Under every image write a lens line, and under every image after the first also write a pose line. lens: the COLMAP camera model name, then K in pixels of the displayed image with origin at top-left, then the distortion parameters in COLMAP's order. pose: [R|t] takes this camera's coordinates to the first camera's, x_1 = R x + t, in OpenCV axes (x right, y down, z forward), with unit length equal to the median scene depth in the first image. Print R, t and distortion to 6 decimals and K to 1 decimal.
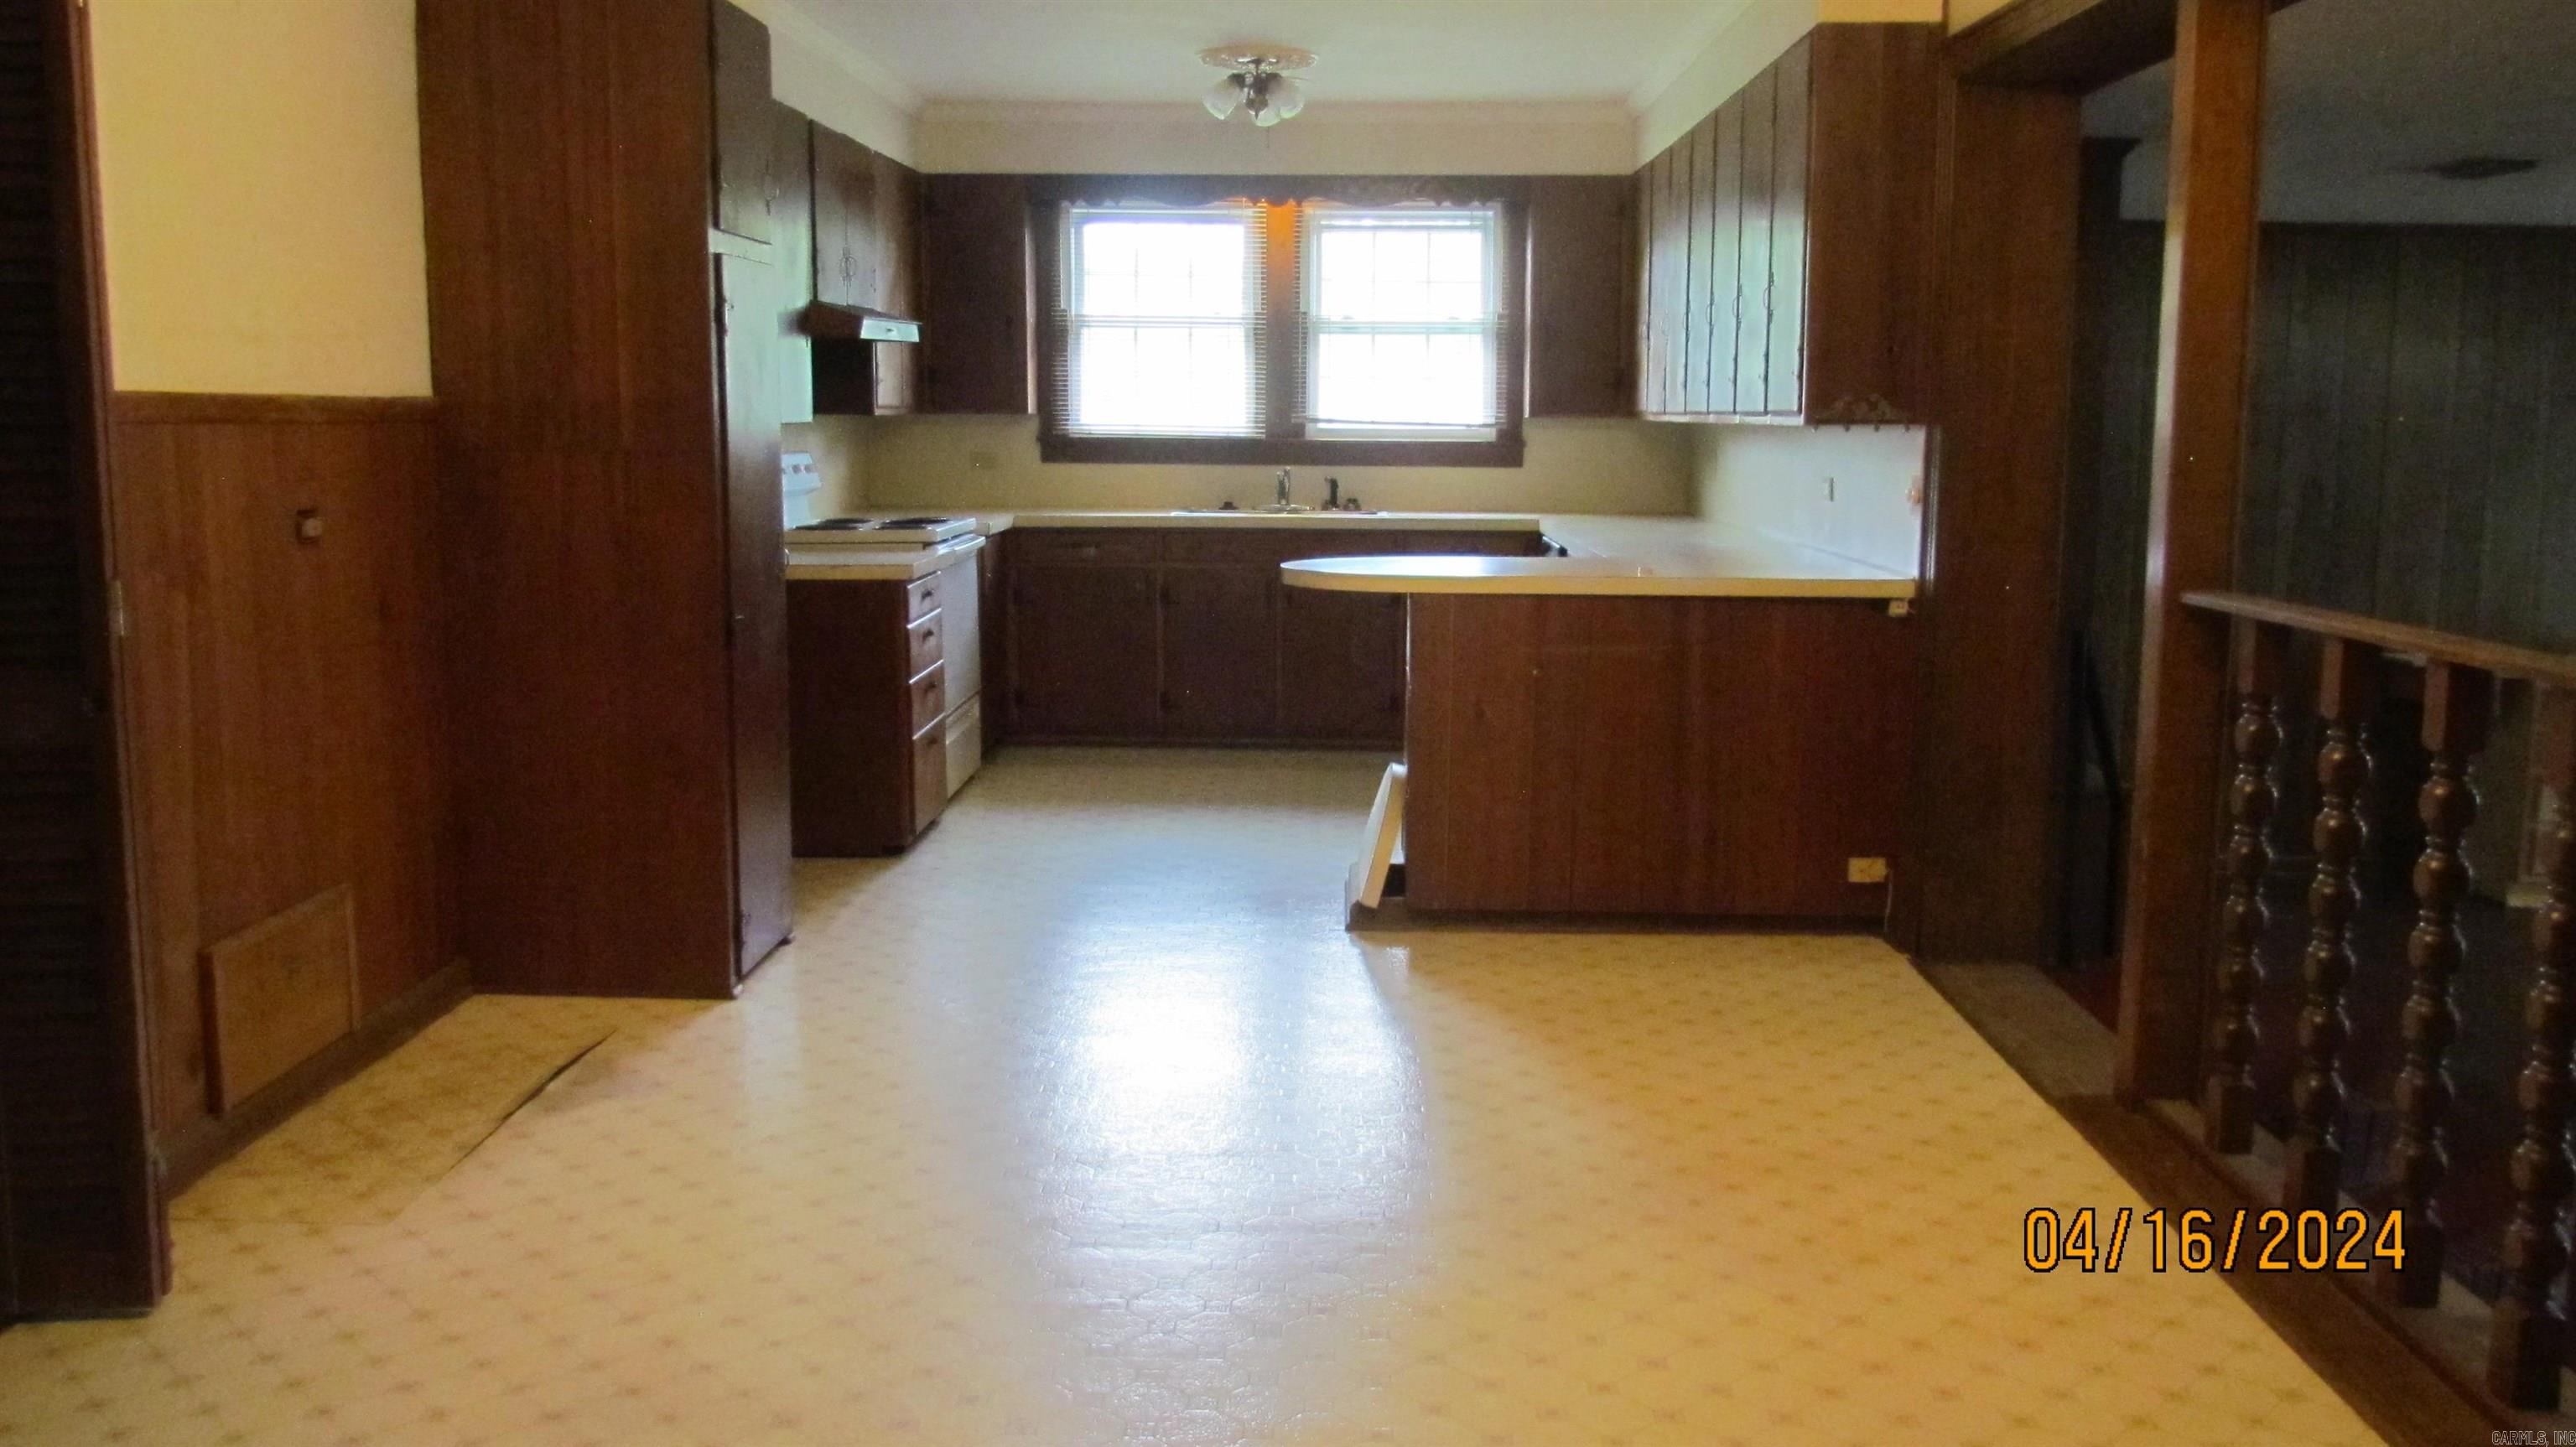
lens RADIAL K [[2079.9, 0, 1281.8], [0, 2079.9, 727.3], [0, 0, 1]] dist [-0.027083, 0.005452]
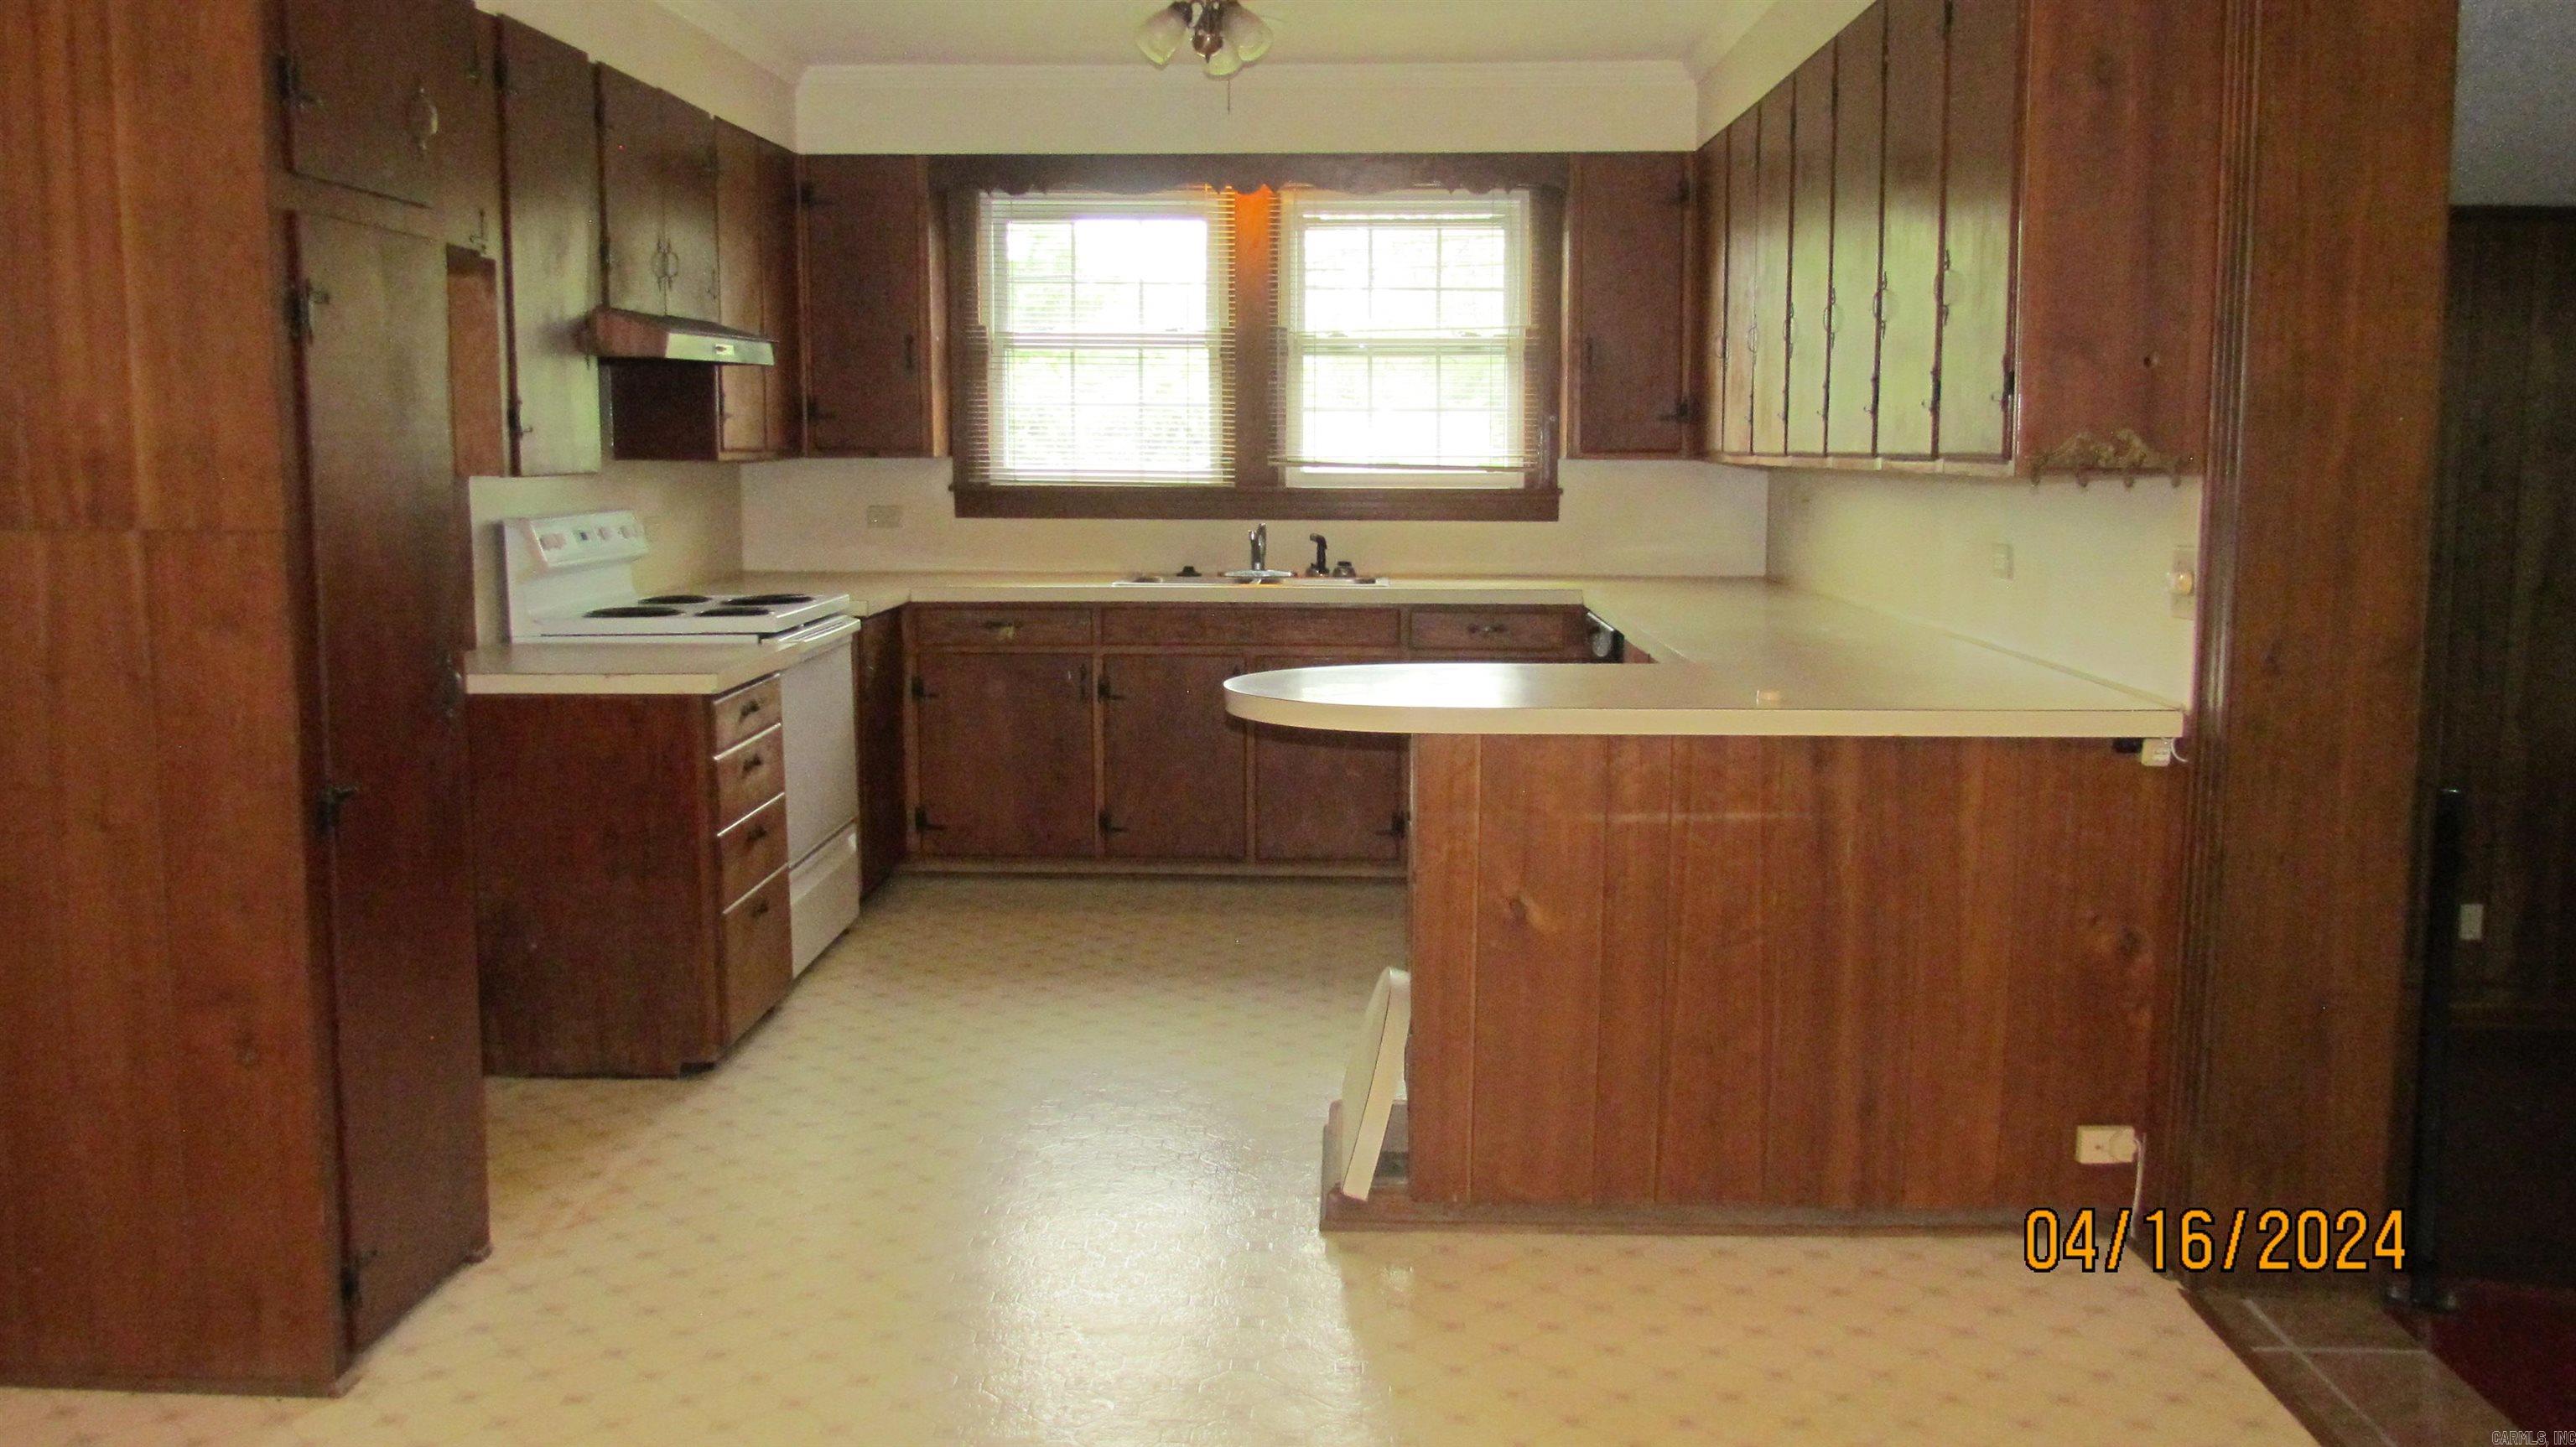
lens RADIAL K [[2079.9, 0, 1295.4], [0, 2079.9, 705.5], [0, 0, 1]] dist [-0.027083, 0.005452]
pose [[0.999991, -0.004225, 0.000353, 0.016267], [0.004233, 0.999634, -0.026721, -0.037967], [-0.000240, 0.026723, 0.999643, 0.232414]]
